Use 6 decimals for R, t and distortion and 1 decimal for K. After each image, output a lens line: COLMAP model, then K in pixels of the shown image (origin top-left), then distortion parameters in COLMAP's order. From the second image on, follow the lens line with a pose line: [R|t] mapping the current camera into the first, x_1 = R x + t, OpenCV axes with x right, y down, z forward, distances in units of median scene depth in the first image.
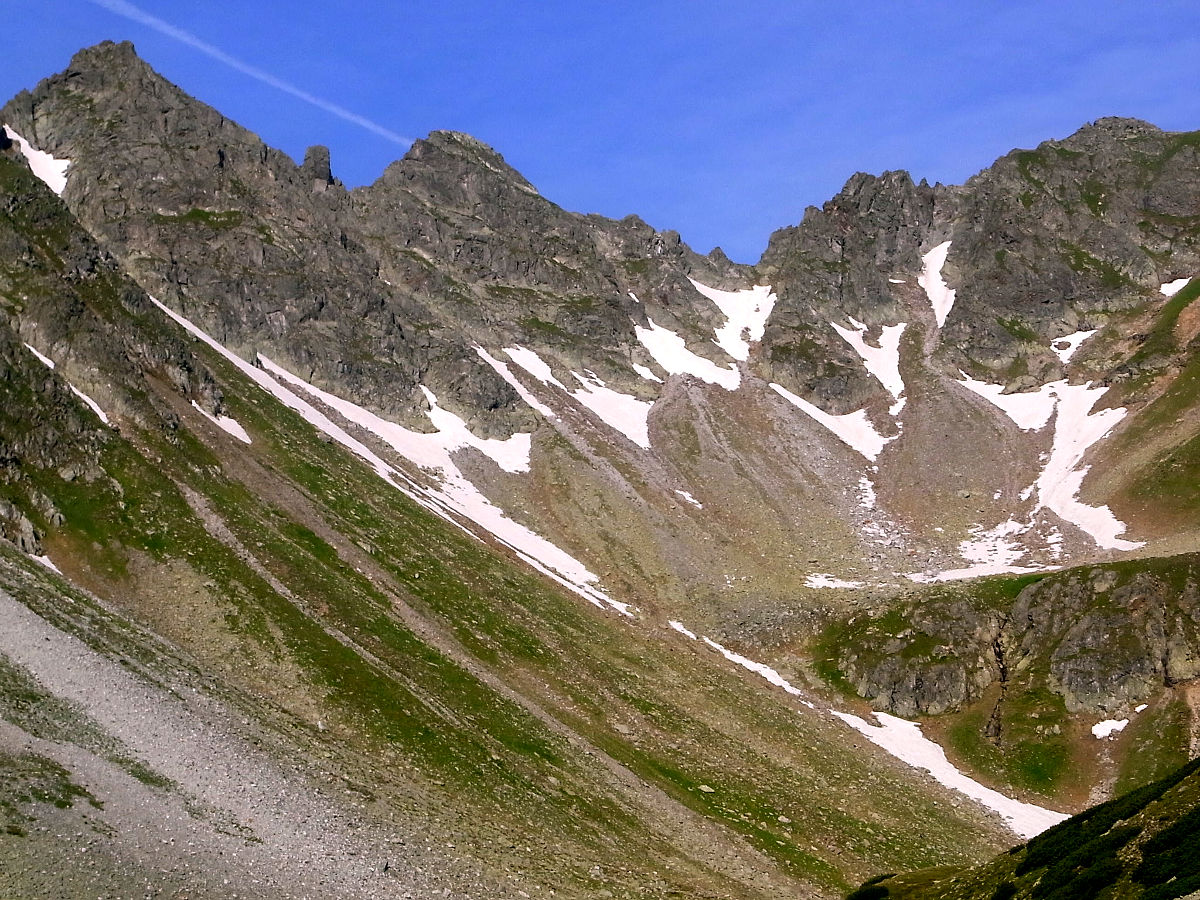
lens RADIAL K [[2087.6, 0, 600.6], [0, 2087.6, 449.9], [0, 0, 1]] dist [0.147392, 0.000000]
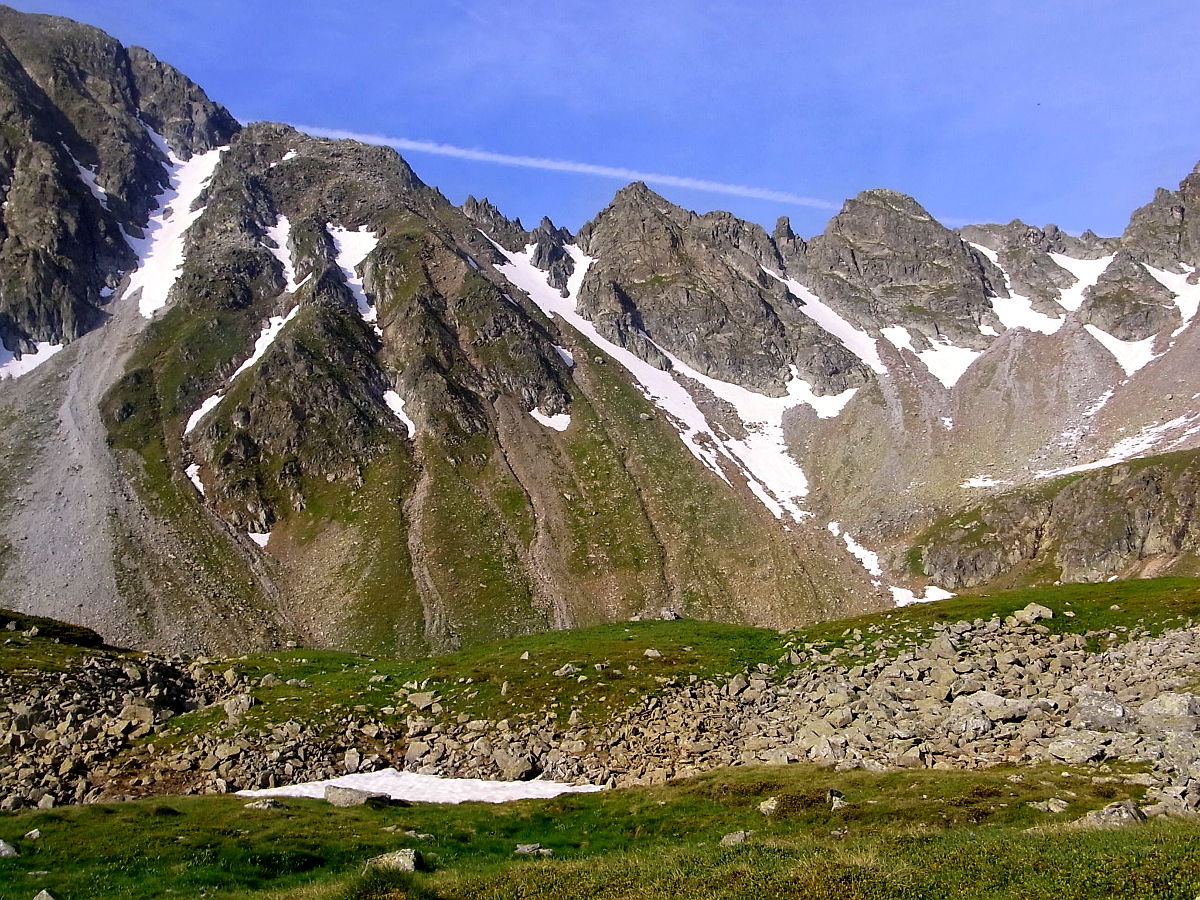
lens RADIAL K [[1194.5, 0, 599.9], [0, 1194.5, 450.3], [0, 0, 1]] dist [0.010230, 0.000000]
pose [[0.860491, -0.088366, -0.501744, 0.201962], [0.114734, 0.993156, 0.021856, -0.002915], [0.496378, -0.076374, 0.864740, 0.130993]]
